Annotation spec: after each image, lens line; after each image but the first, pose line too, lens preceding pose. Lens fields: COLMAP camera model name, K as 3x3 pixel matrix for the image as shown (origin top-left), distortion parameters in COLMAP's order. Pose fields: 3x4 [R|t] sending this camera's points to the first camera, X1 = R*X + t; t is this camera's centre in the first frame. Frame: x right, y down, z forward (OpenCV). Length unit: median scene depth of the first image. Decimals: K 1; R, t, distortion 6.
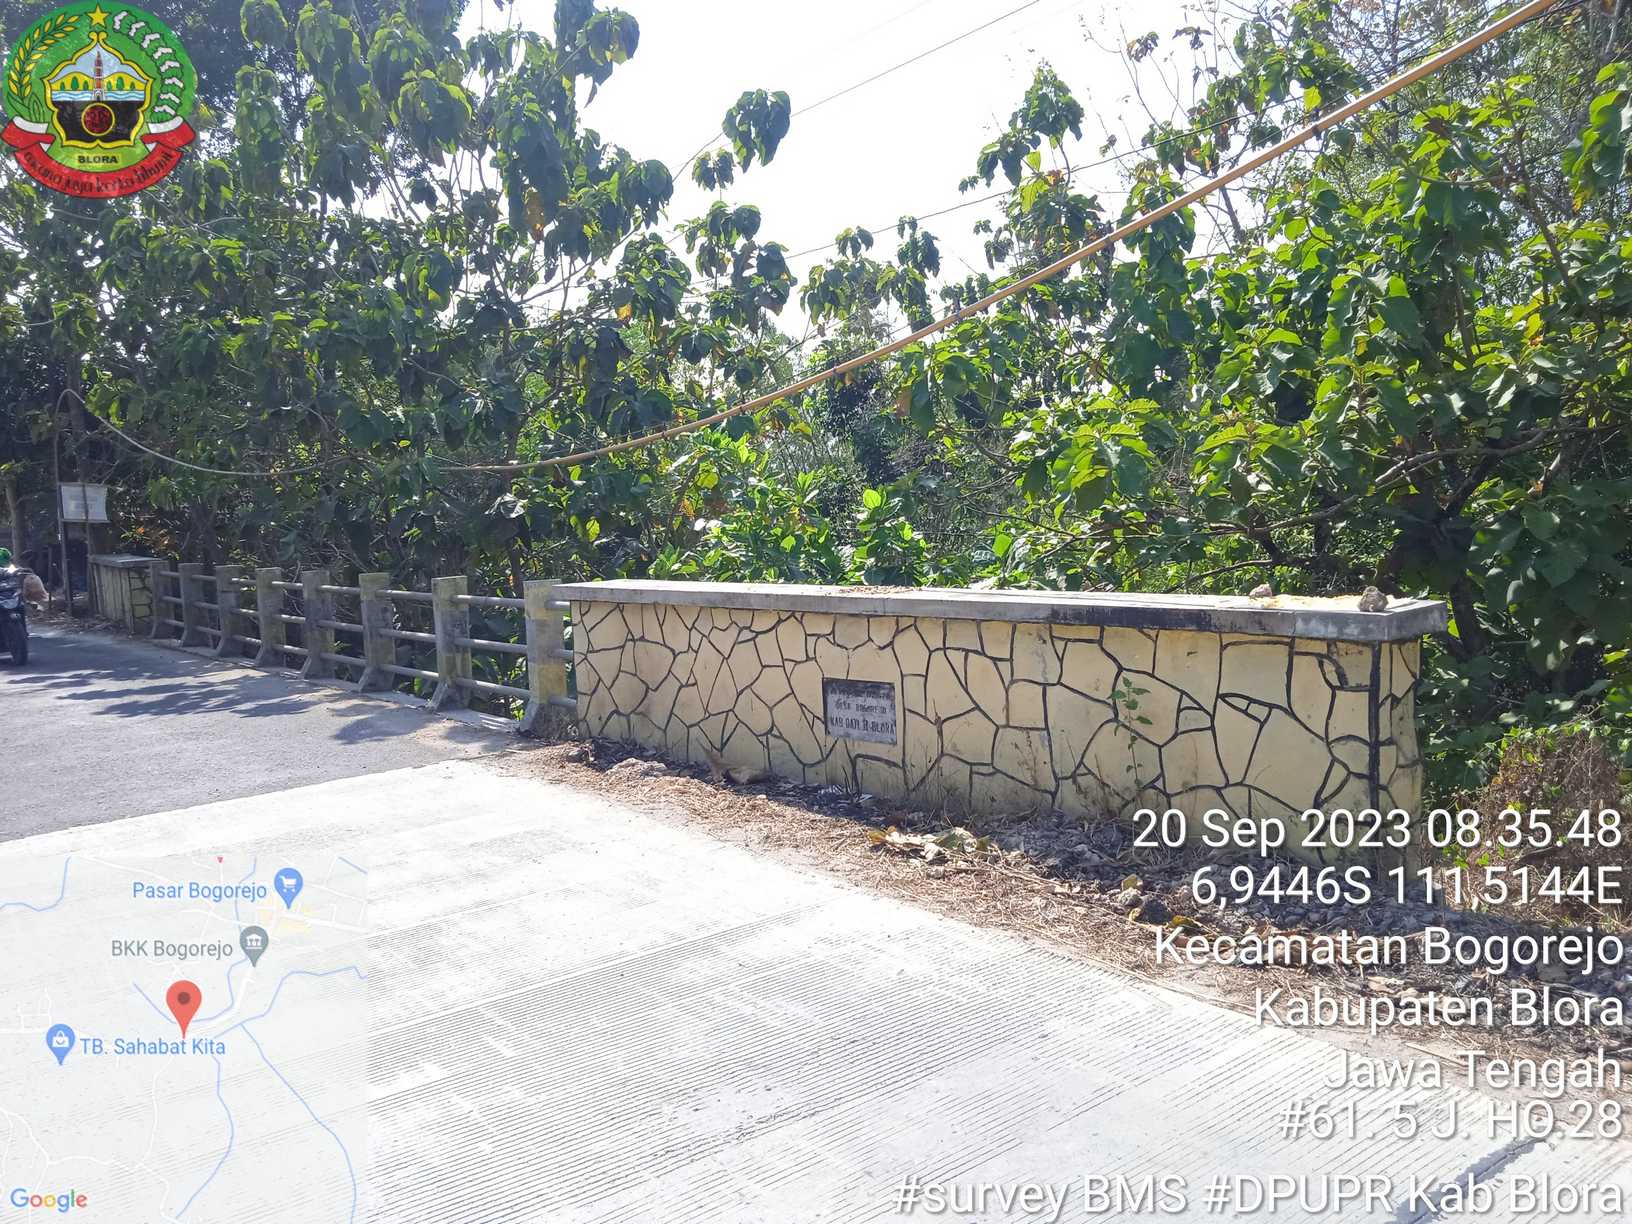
lens RADIAL K [[1309.1, 0, 829.0], [0, 1309.1, 611.3], [0, 0, 1]] dist [0.066036, -0.079238]
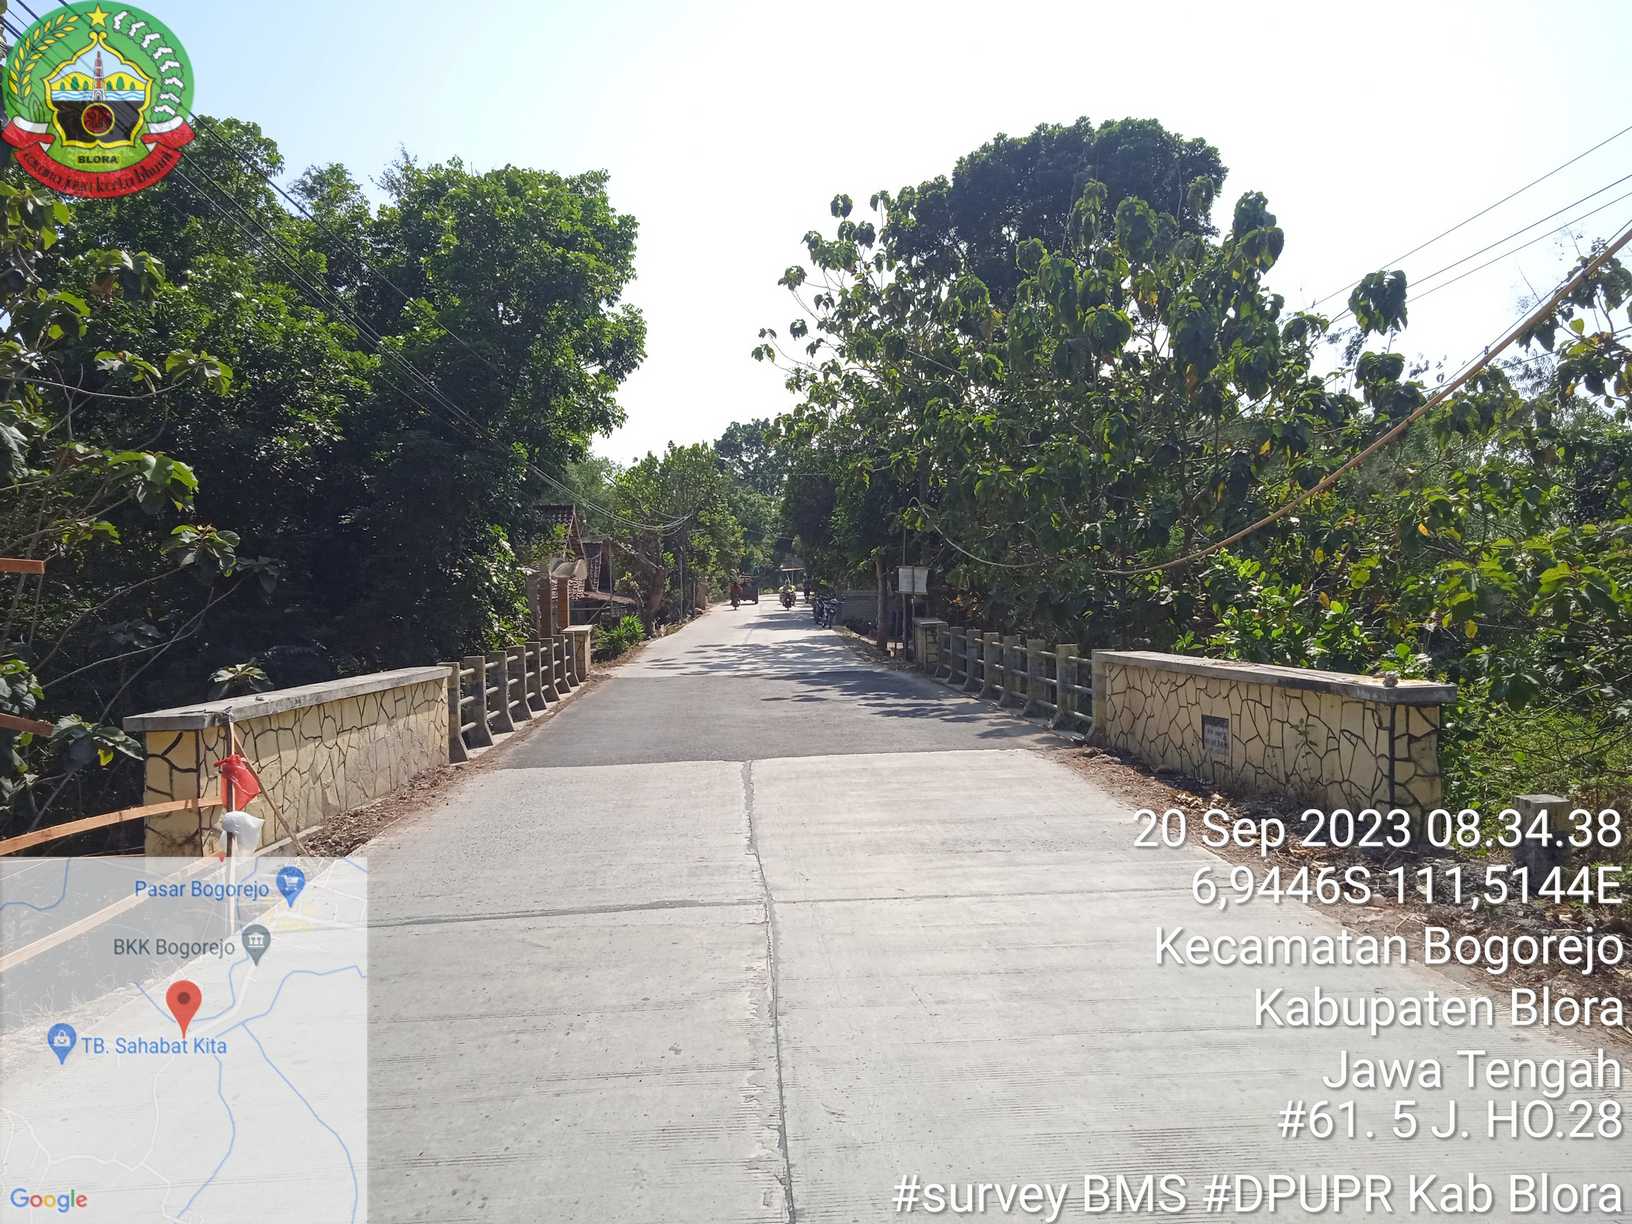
lens RADIAL K [[1309.1, 0, 829.0], [0, 1309.1, 611.3], [0, 0, 1]] dist [0.066036, -0.079238]
pose [[0.820504, 0.044551, -0.569903, 0.394468], [-0.076742, 0.996518, -0.032586, 0.007254], [0.566467, 0.070472, 0.821066, -0.473248]]
